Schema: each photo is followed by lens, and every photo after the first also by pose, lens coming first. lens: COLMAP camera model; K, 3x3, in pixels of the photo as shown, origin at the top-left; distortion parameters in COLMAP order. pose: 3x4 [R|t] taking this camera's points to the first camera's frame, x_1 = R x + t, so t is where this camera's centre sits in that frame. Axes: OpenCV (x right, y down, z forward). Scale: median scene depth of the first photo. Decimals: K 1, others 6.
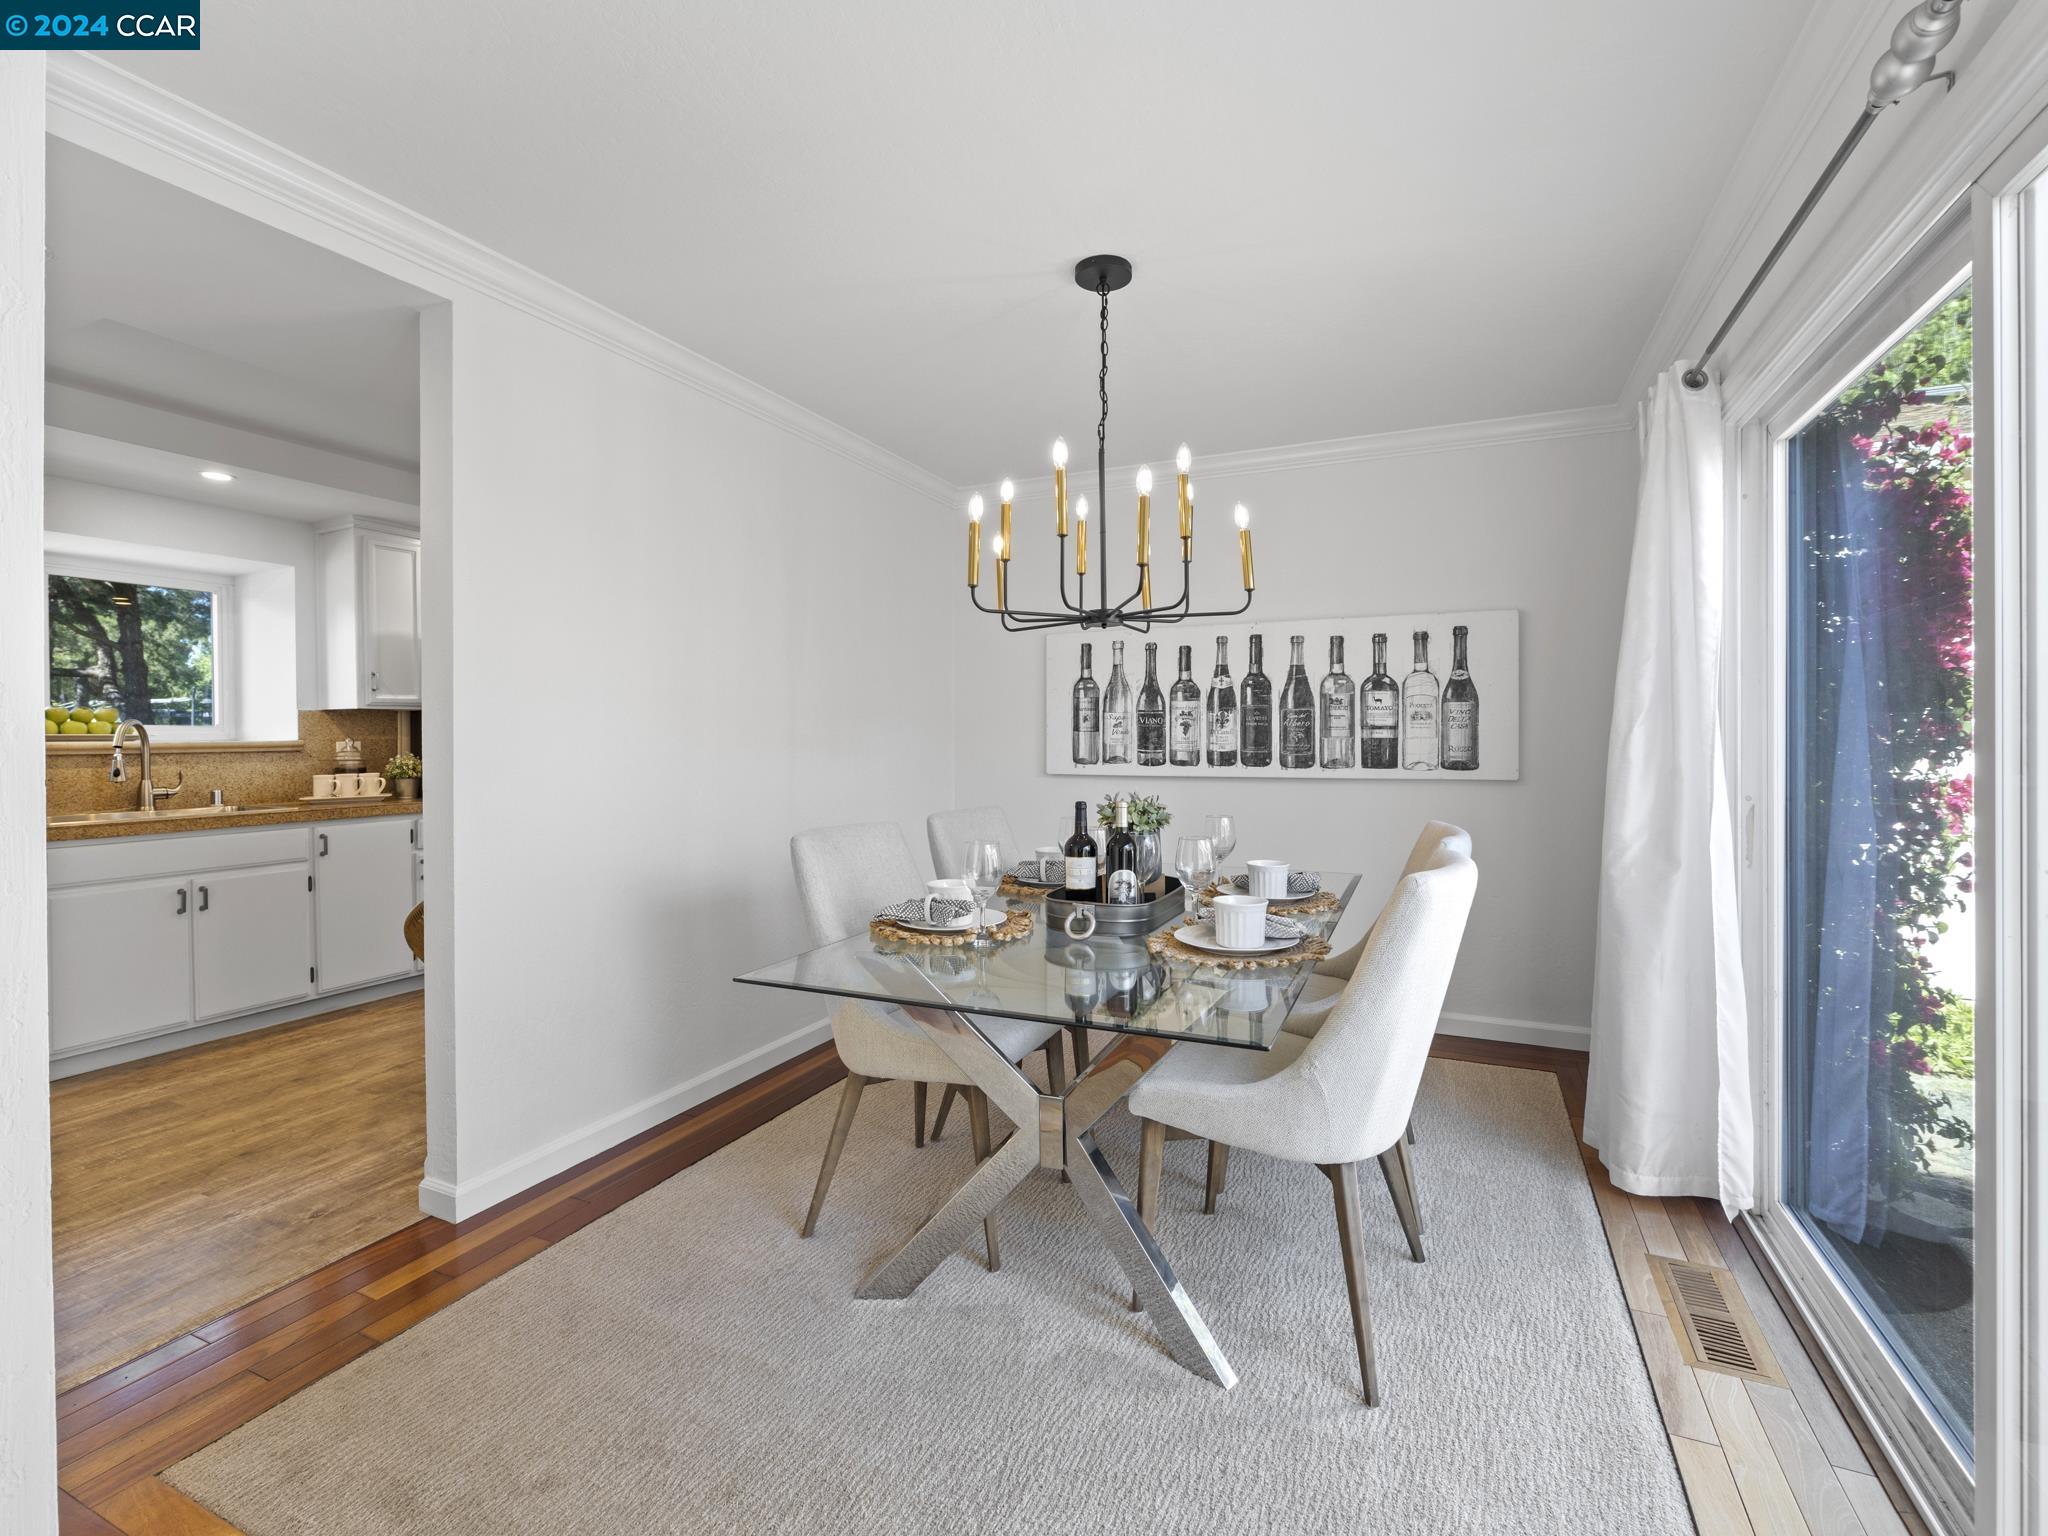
lens RADIAL K [[940.2, 0, 1032.7], [0, 940.2, 739.0], [0, 0, 1]] dist [-0.004527, 0.000546]
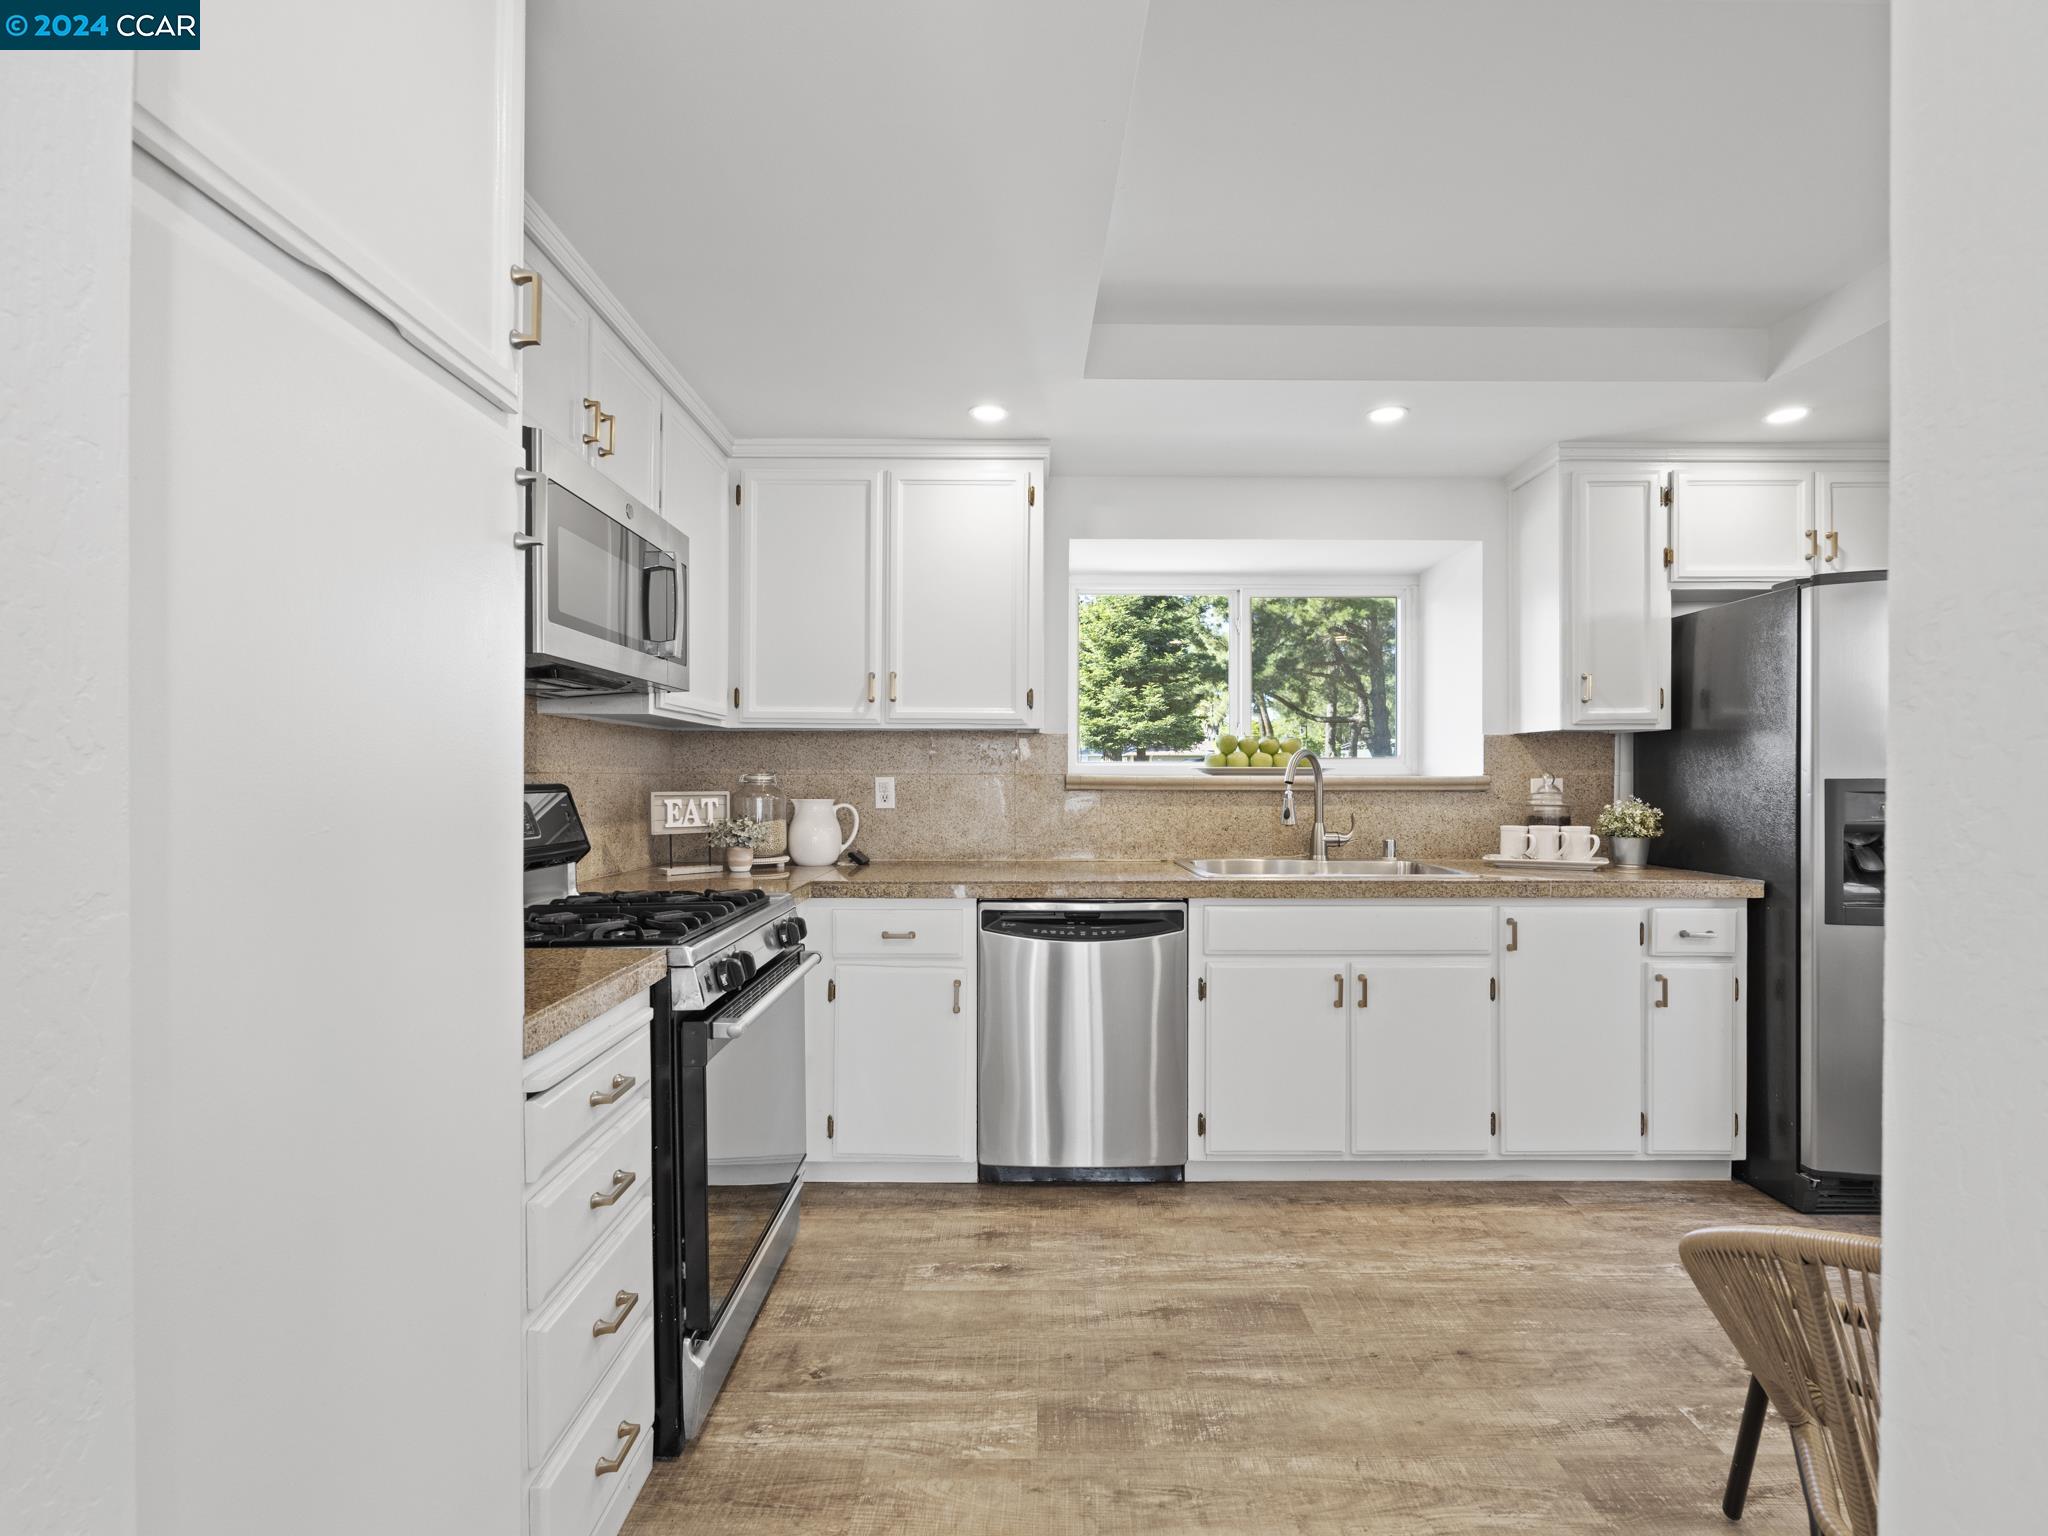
lens RADIAL K [[921.1, 0, 1024.8], [0, 921.1, 783.2], [0, 0, 1]] dist [-0.001414, 0.000005]
pose [[0.420110, 0.019238, -0.907269, -0.284907], [-0.007655, 0.999815, 0.017656, -0.003162], [0.907441, -0.000472, 0.420179, 0.377924]]
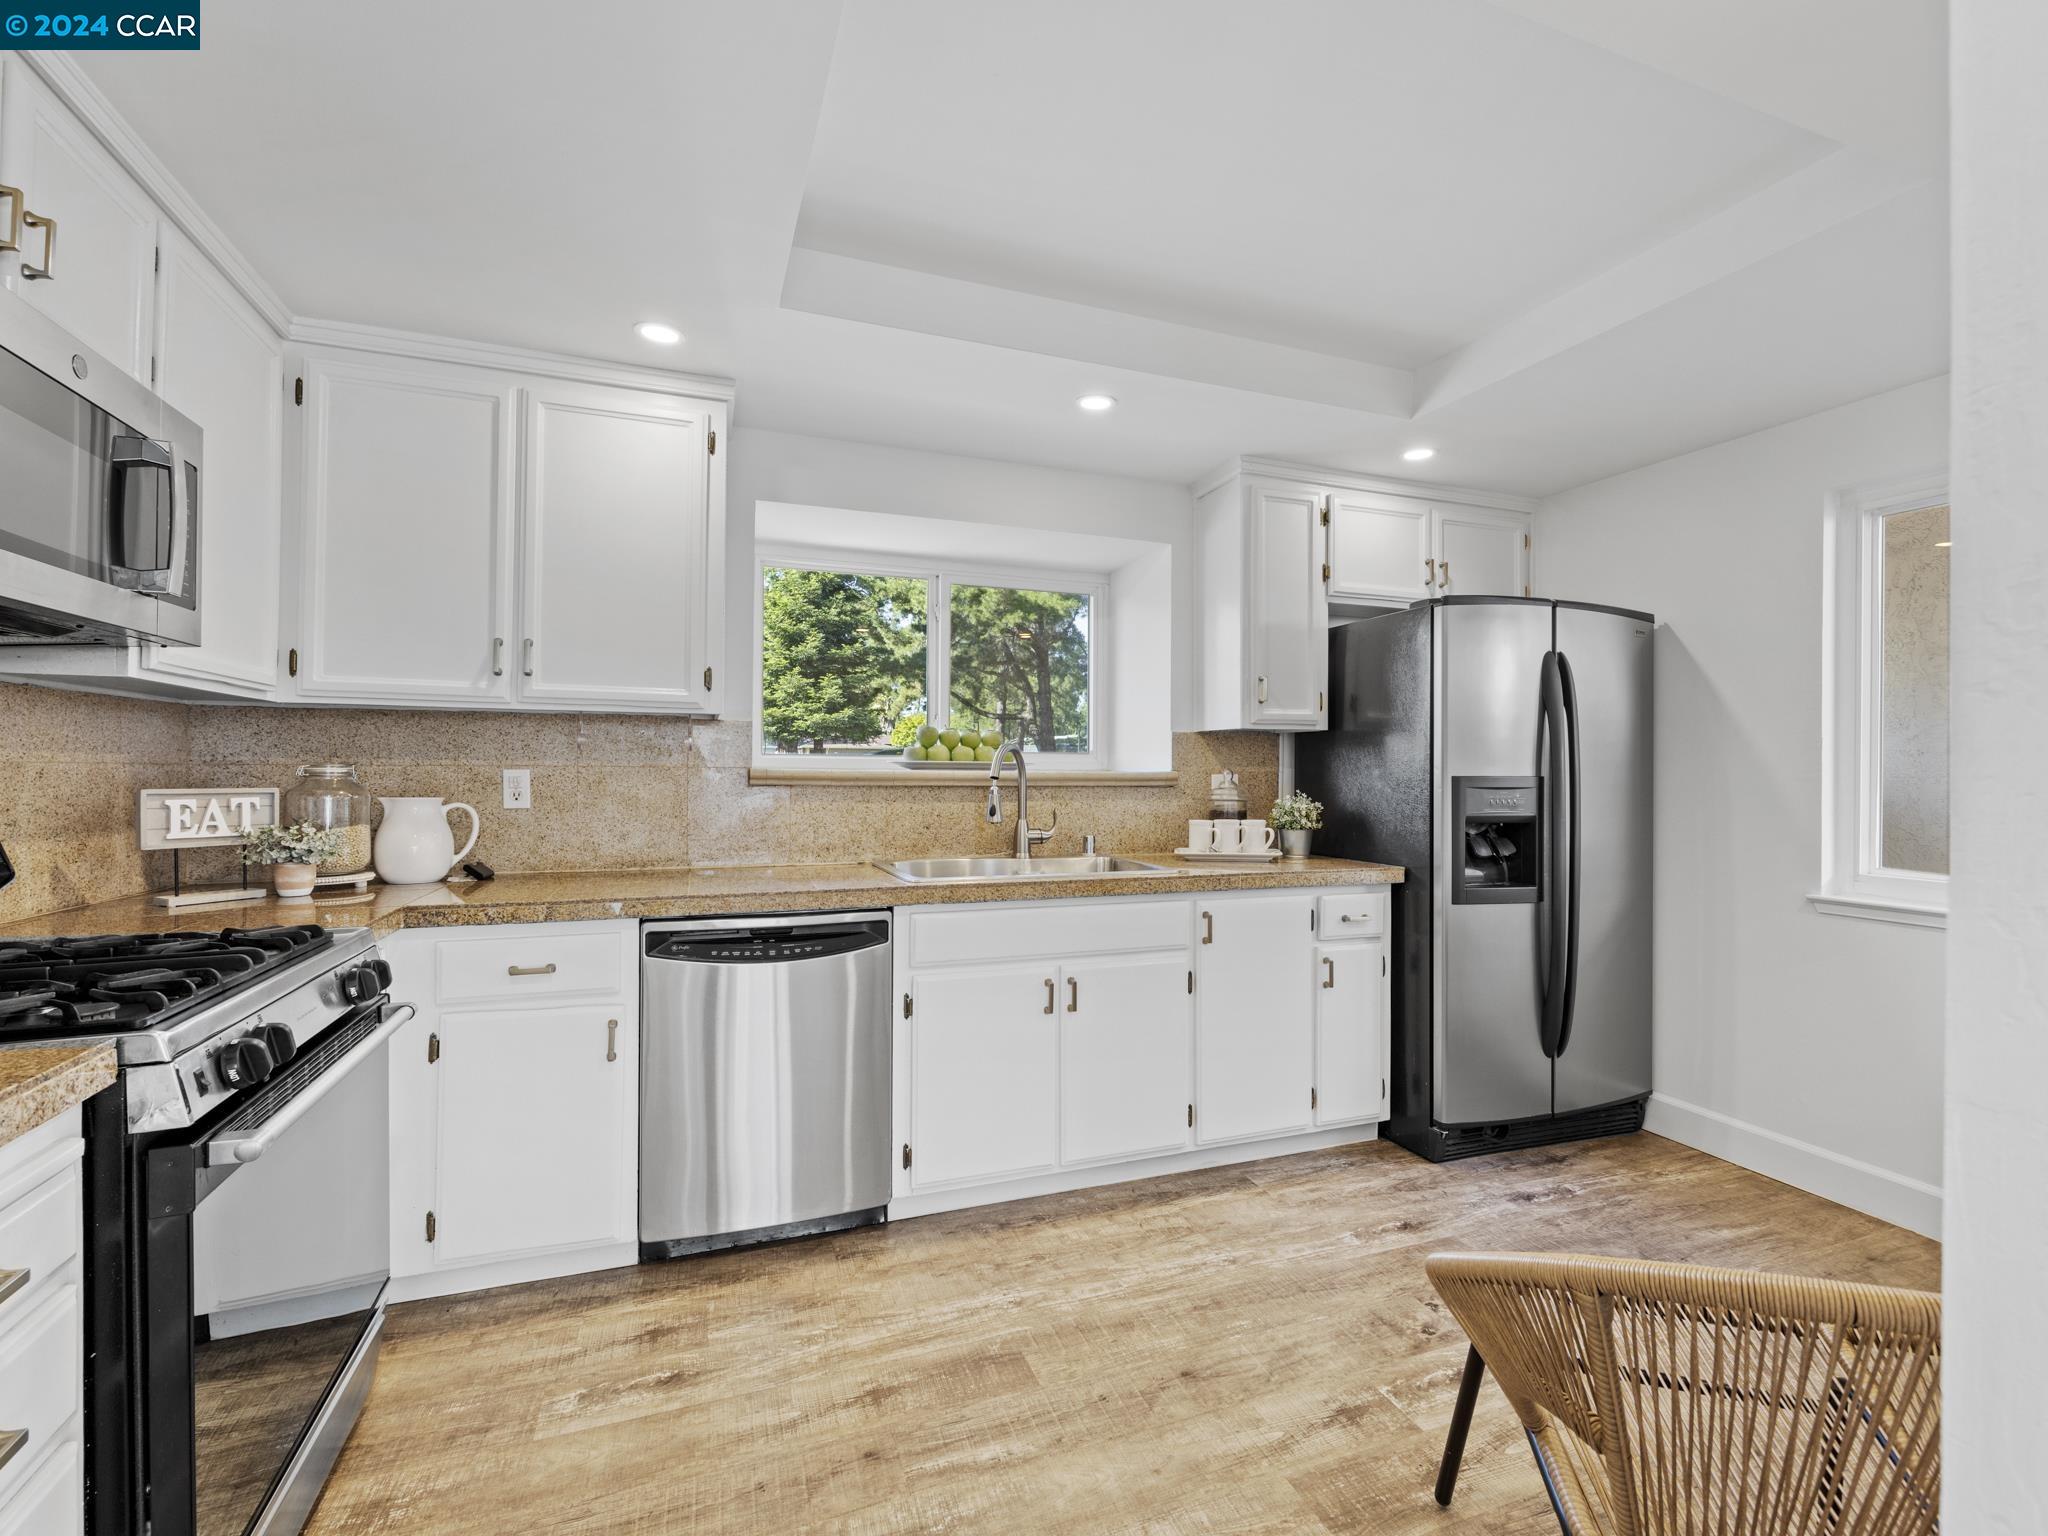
lens RADIAL K [[919.2, 0, 1025.6], [0, 919.2, 766.5], [0, 0, 1]] dist [-0.004166, -0.000007]
pose [[0.705028, 0.013348, -0.709054, -0.347469], [-0.016254, 0.999864, 0.002660, -0.003152], [0.708993, 0.009649, 0.705149, 0.400578]]
